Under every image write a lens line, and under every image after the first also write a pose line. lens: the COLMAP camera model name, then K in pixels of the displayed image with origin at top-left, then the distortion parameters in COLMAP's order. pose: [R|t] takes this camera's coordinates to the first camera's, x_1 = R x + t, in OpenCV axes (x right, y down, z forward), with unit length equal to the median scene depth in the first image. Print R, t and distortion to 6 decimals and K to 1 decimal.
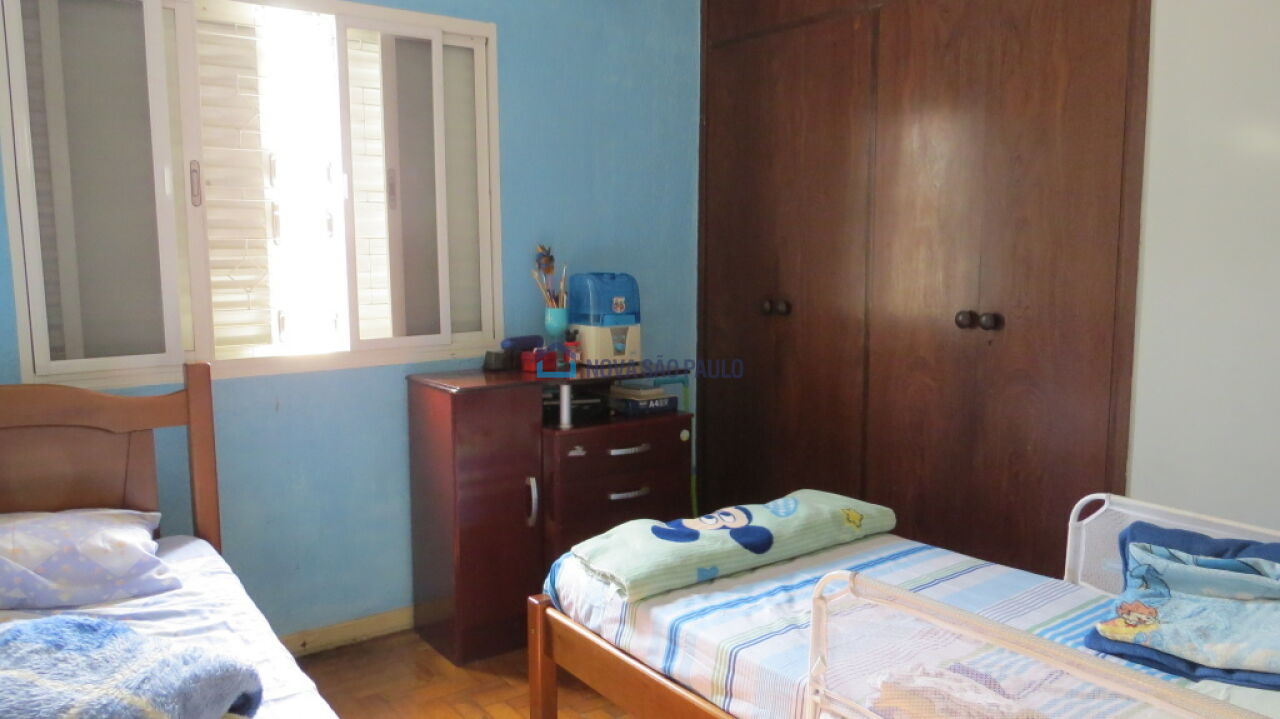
lens RADIAL K [[924.3, 0, 640.0], [0, 924.3, 359.5], [0, 0, 1]] dist [-0.002721, -0.001201]
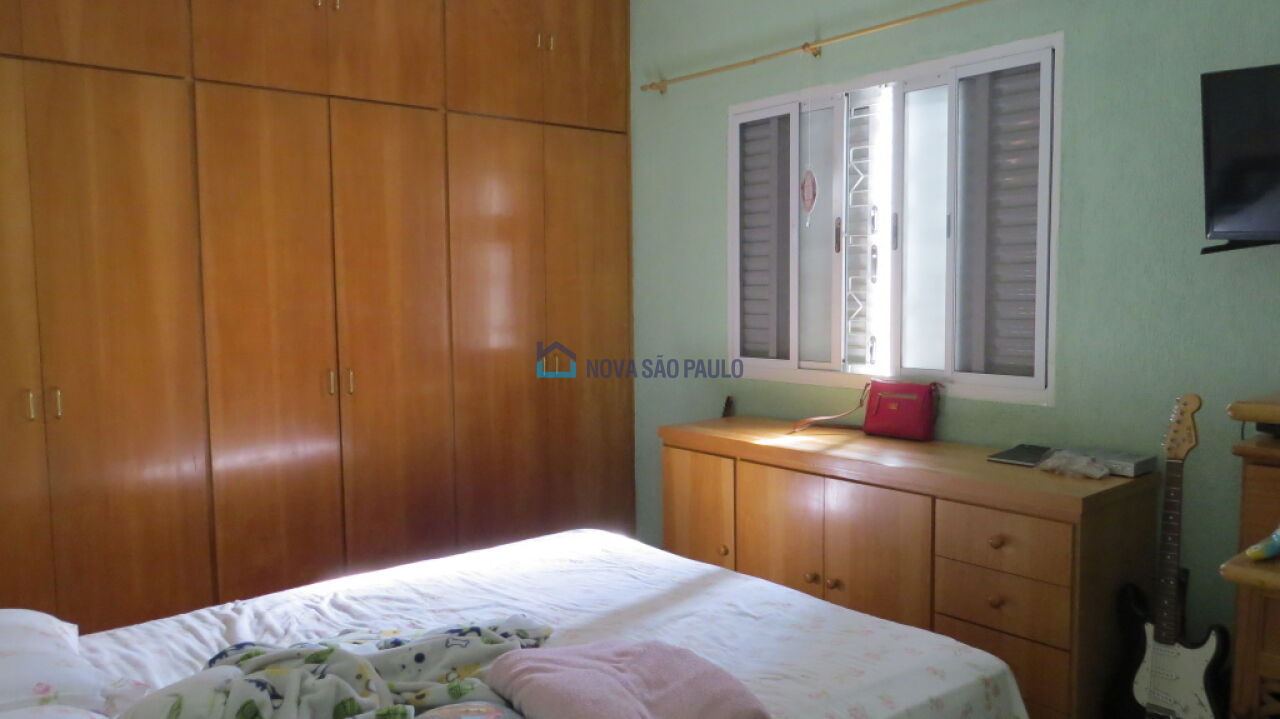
lens RADIAL K [[924.3, 0, 640.0], [0, 924.3, 359.5], [0, 0, 1]] dist [-0.002721, -0.001201]
pose [[0.063299, 0.081324, -0.994676, 0.790756], [-0.107180, 0.991464, 0.074240, -0.081833], [0.992223, 0.101910, 0.071475, 0.628632]]
